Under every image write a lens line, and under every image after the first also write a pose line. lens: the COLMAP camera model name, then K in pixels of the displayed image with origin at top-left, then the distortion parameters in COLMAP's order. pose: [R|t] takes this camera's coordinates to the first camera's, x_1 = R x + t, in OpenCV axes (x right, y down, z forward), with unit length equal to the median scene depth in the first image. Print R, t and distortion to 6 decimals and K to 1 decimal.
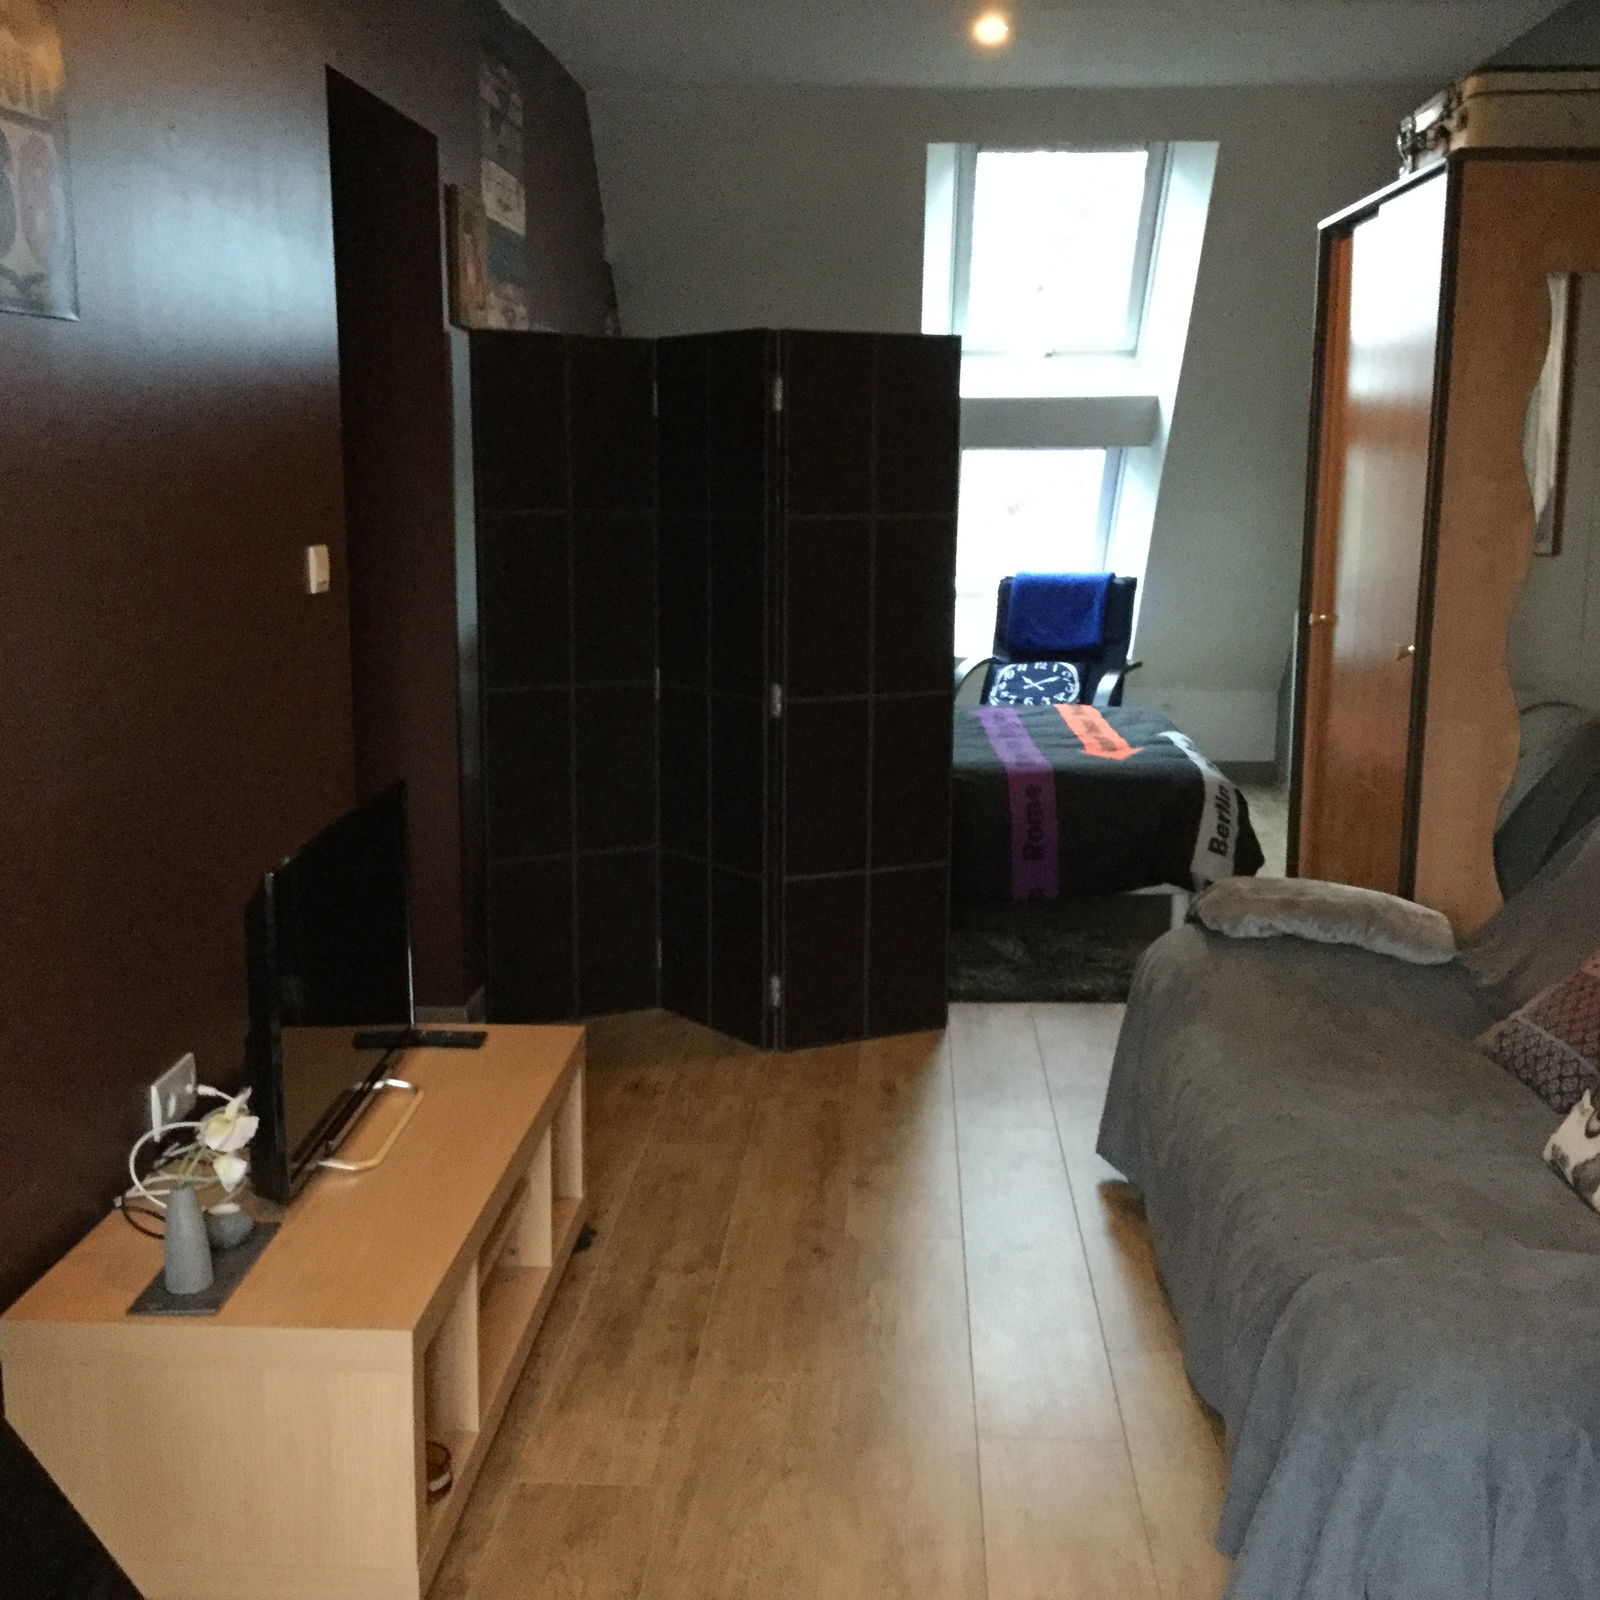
lens RADIAL K [[2028.0, 0, 798.3], [0, 2028.0, 792.2], [0, 0, 1]] dist [0.044338, 0.000000]
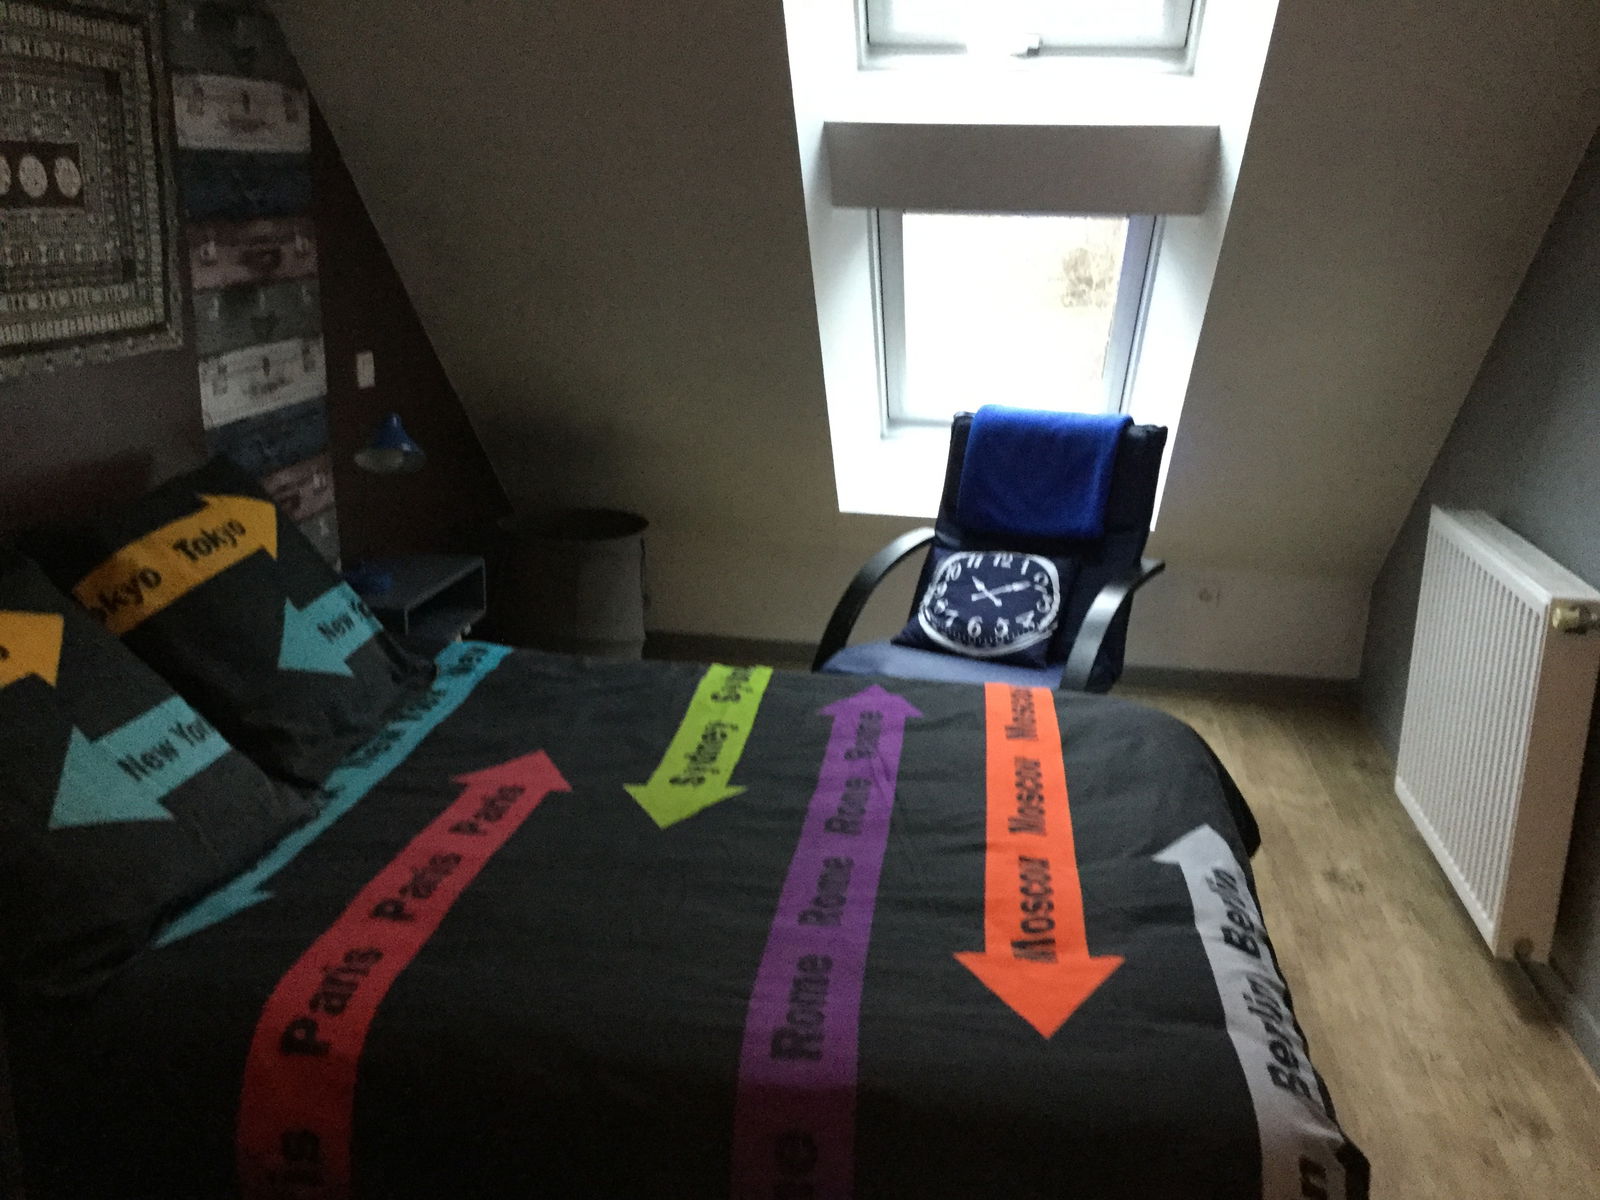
lens RADIAL K [[1435.5, 0, 781.5], [0, 1435.5, 562.0], [0, 0, 1]] dist [0.082777, -0.119276]
pose [[0.992617, 0.048463, -0.111185, 0.101001], [-0.040714, 0.996650, 0.070932, -0.091635], [0.114250, -0.065881, 0.991265, 0.545288]]
